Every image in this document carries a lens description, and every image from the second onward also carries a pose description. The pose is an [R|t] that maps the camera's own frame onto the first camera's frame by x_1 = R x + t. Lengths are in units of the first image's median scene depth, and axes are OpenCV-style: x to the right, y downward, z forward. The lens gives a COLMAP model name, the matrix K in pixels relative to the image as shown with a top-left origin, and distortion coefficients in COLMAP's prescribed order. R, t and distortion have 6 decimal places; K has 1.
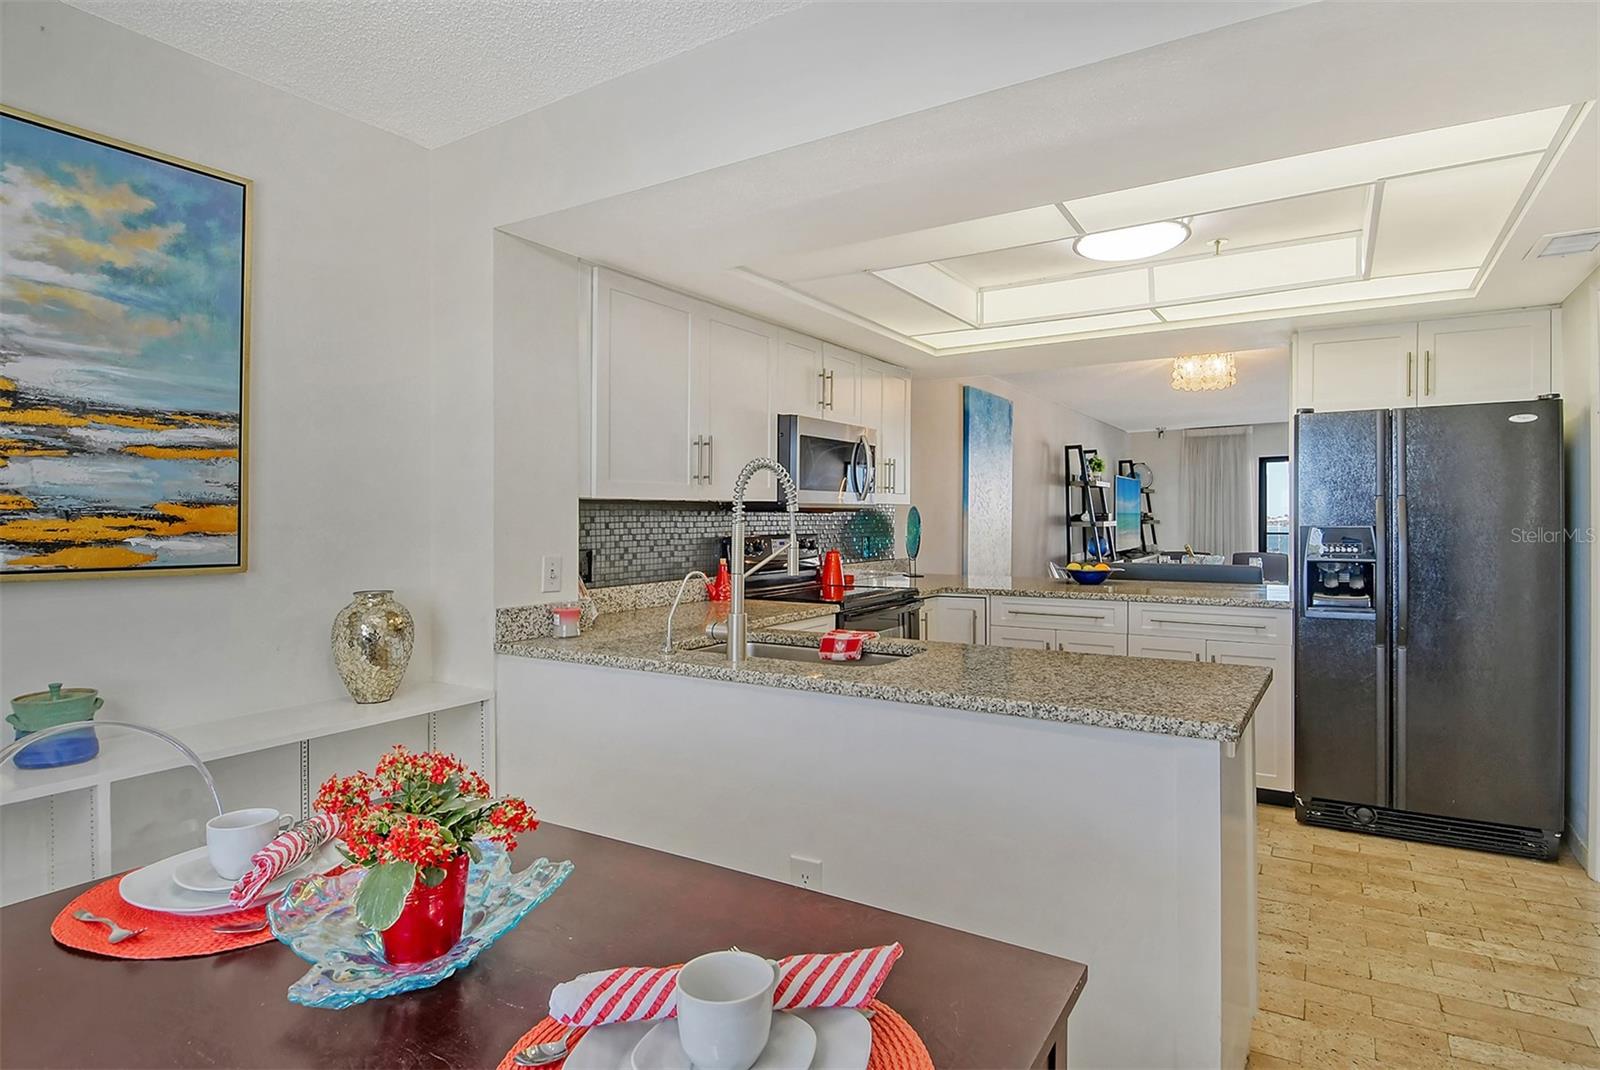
lens RADIAL K [[852.5, 0, 820.0], [0, 852.5, 511.6], [0, 0, 1]] dist [0.019876, -0.017833]
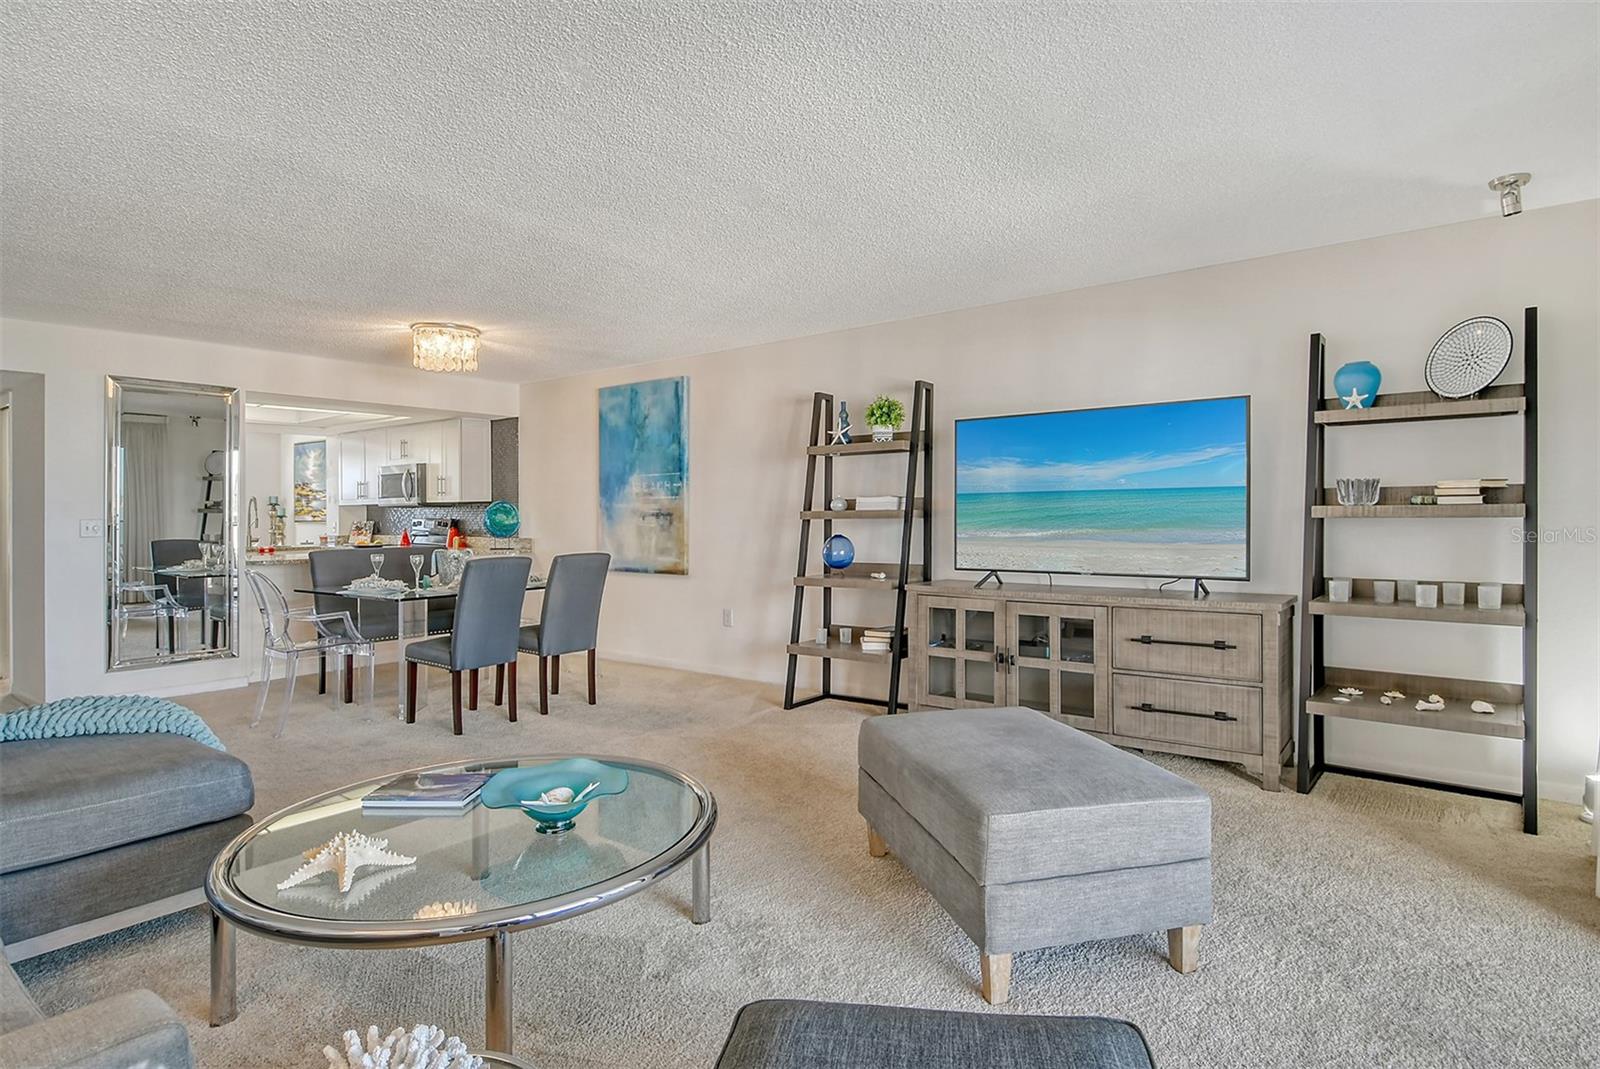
lens RADIAL K [[852.5, 0, 820.9], [0, 852.5, 508.8], [0, 0, 1]] dist [0.019876, -0.017833]
pose [[-0.108325, 0.001909, -0.994114, 3.881193], [0.017016, 0.999855, 0.000066, 0.040135], [0.993970, -0.016909, -0.108342, 4.397083]]
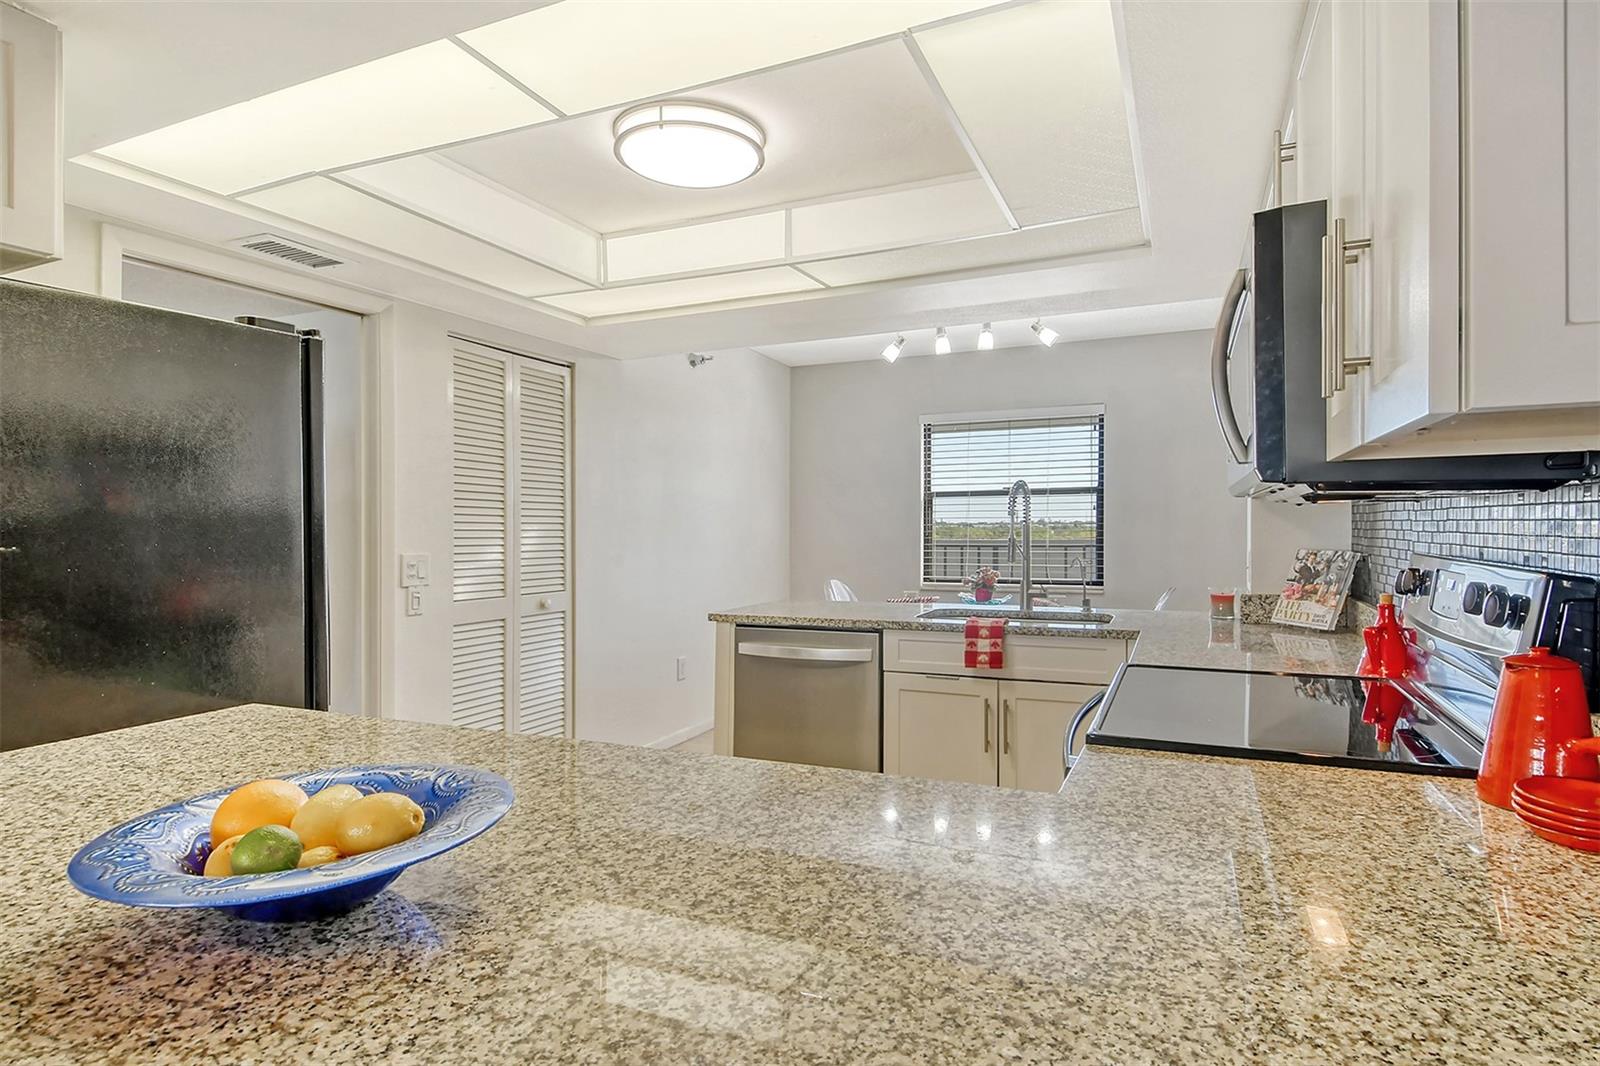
lens RADIAL K [[852.5, 0, 820.7], [0, 852.5, 520.7], [0, 0, 1]] dist [0.019876, -0.017833]
pose [[-0.990622, 0.018328, -0.135398, 0.525207], [0.020365, 0.999699, -0.013669, 0.021735], [0.135107, -0.016298, -0.990697, 2.674788]]
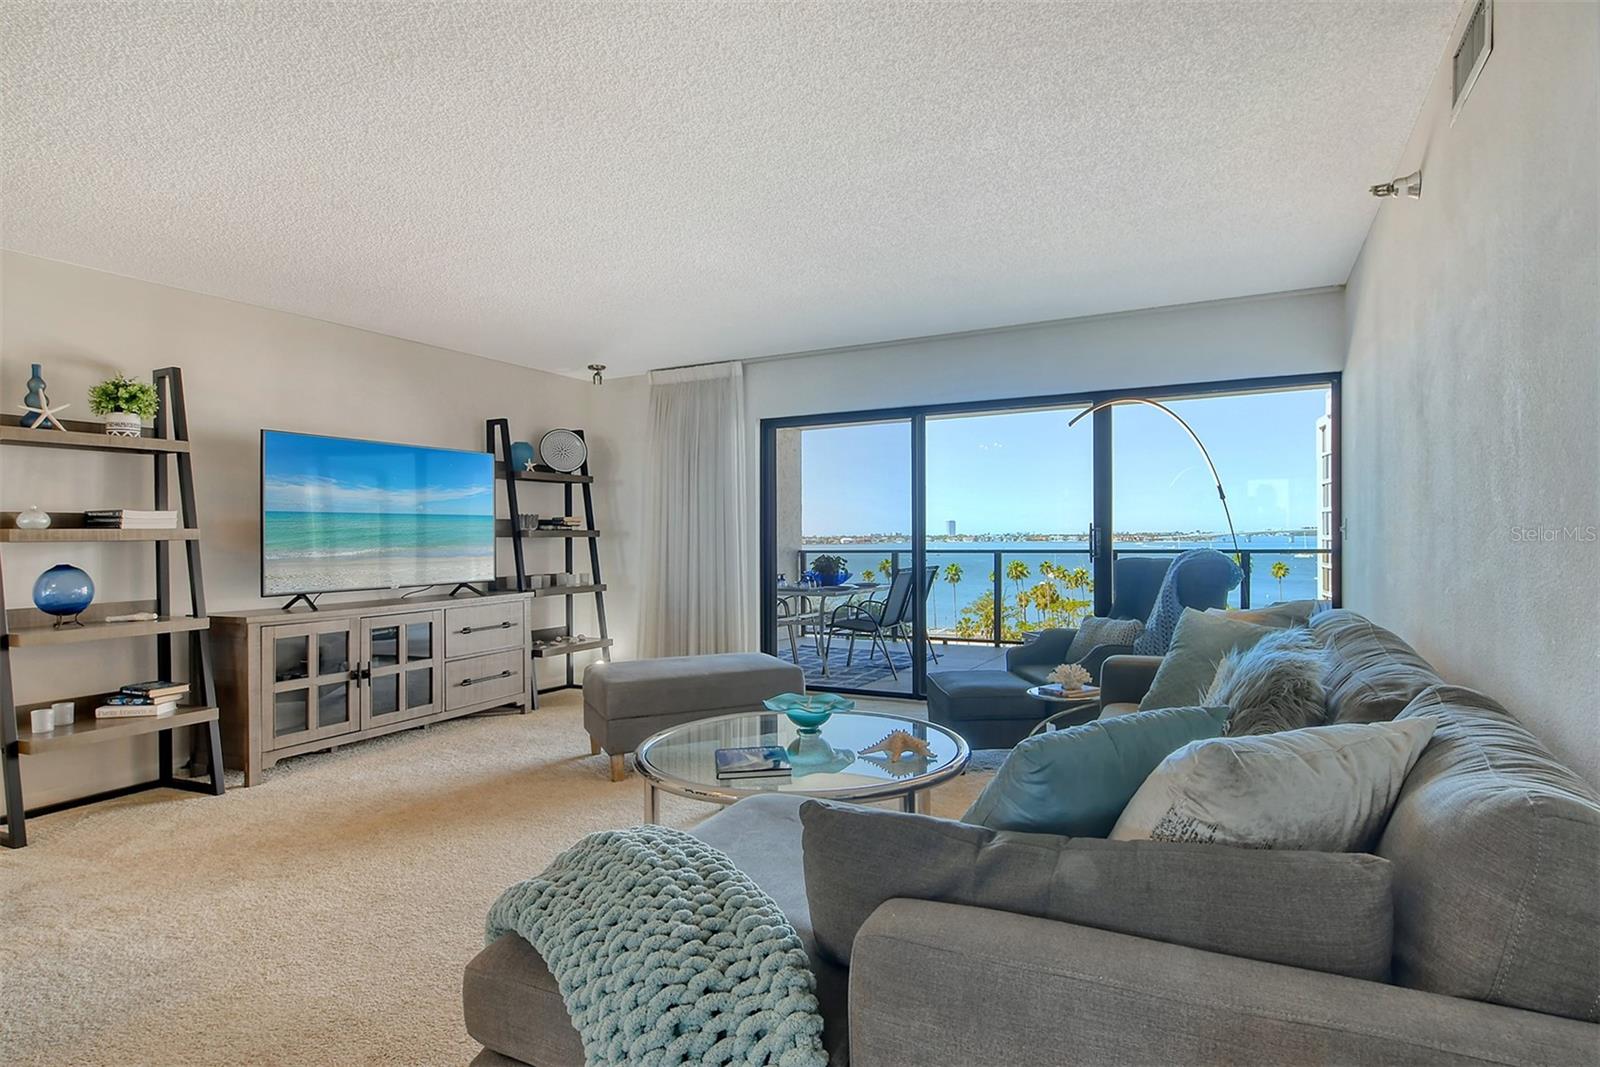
lens RADIAL K [[852.5, 0, 819.6], [0, 852.5, 526.0], [0, 0, 1]] dist [0.019876, -0.017833]
pose [[0.996690, -0.002117, 0.081273, 2.744767], [0.002386, 0.999992, -0.003201, 0.050286], [-0.081266, 0.003384, 0.996687, 2.360120]]
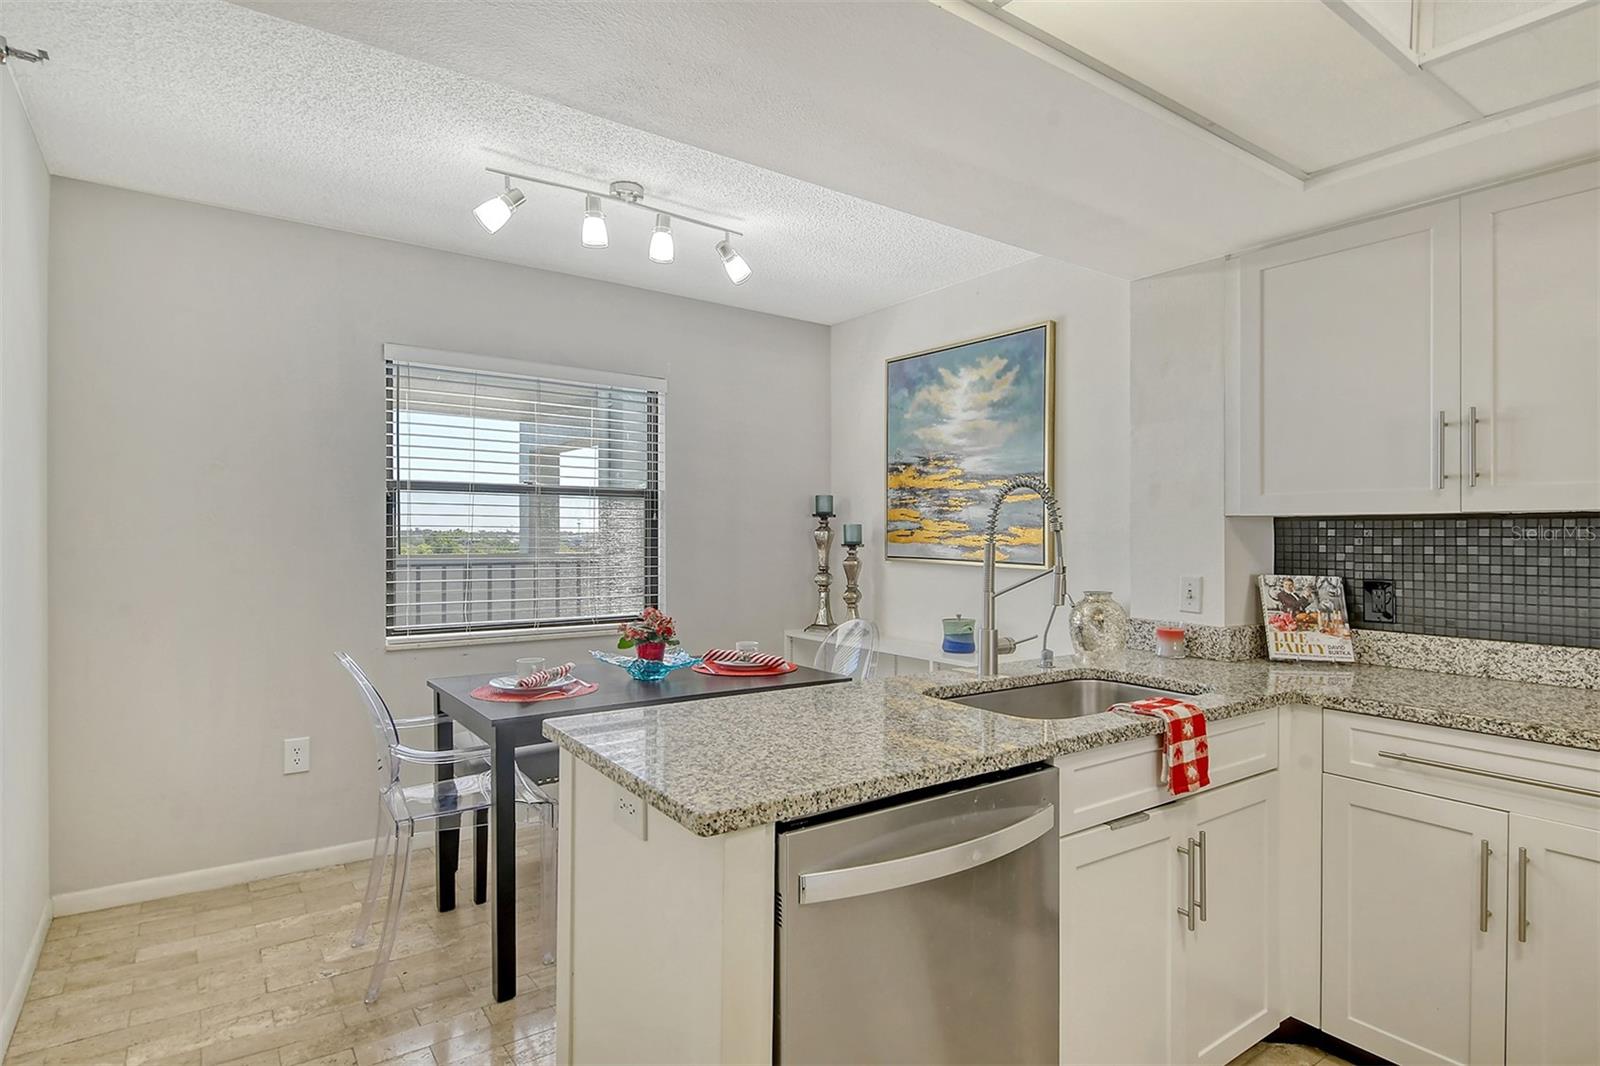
lens RADIAL K [[852.5, 0, 807.5], [0, 852.5, 520.0], [0, 0, 1]] dist [0.019876, -0.017833]
pose [[-0.384347, -0.007466, -0.923158, 1.008135], [0.005589, 0.999930, -0.010414, -0.007294], [0.923172, -0.009162, -0.384279, 1.263647]]
